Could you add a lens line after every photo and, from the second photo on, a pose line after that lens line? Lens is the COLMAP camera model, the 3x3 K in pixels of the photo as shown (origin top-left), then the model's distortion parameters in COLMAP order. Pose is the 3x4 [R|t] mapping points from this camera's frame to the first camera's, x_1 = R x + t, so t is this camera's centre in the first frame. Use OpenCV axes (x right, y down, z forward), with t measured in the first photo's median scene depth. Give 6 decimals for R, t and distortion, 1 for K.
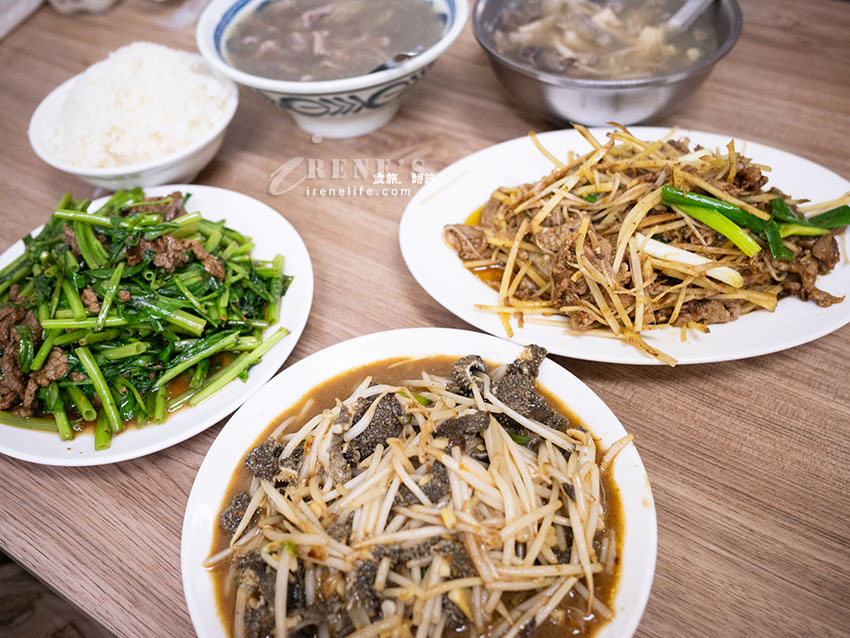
lens RADIAL K [[841.6, 0, 420.7], [0, 841.6, 319.6], [0, 0, 1]] dist [-0.006811, 0.000000]
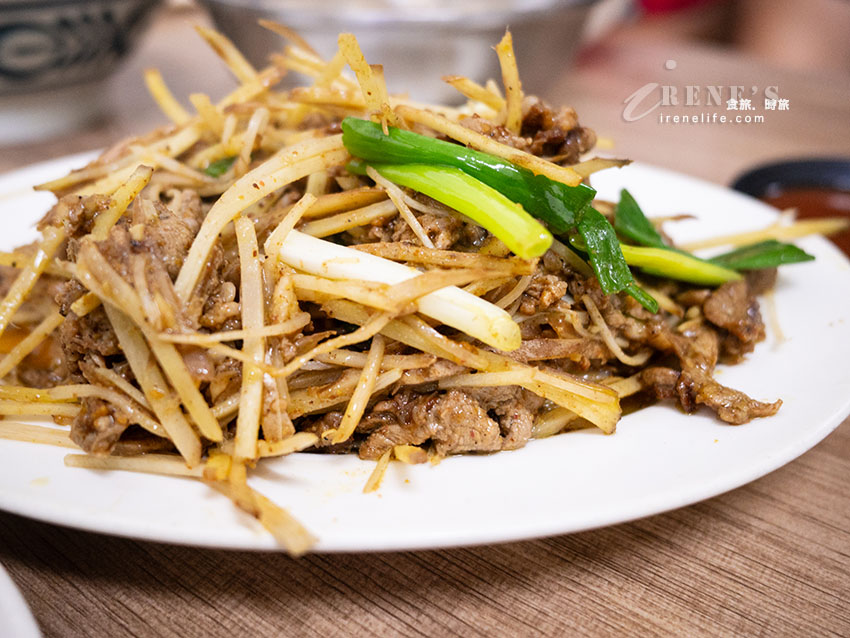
lens RADIAL K [[841.6, 0, 425.6], [0, 841.6, 317.1], [0, 0, 1]] dist [-0.006811, 0.000000]
pose [[0.997301, 0.052683, 0.051140, 0.321093], [-0.037720, 0.965210, -0.258739, 0.047609], [-0.062992, 0.256112, 0.964593, 0.628940]]
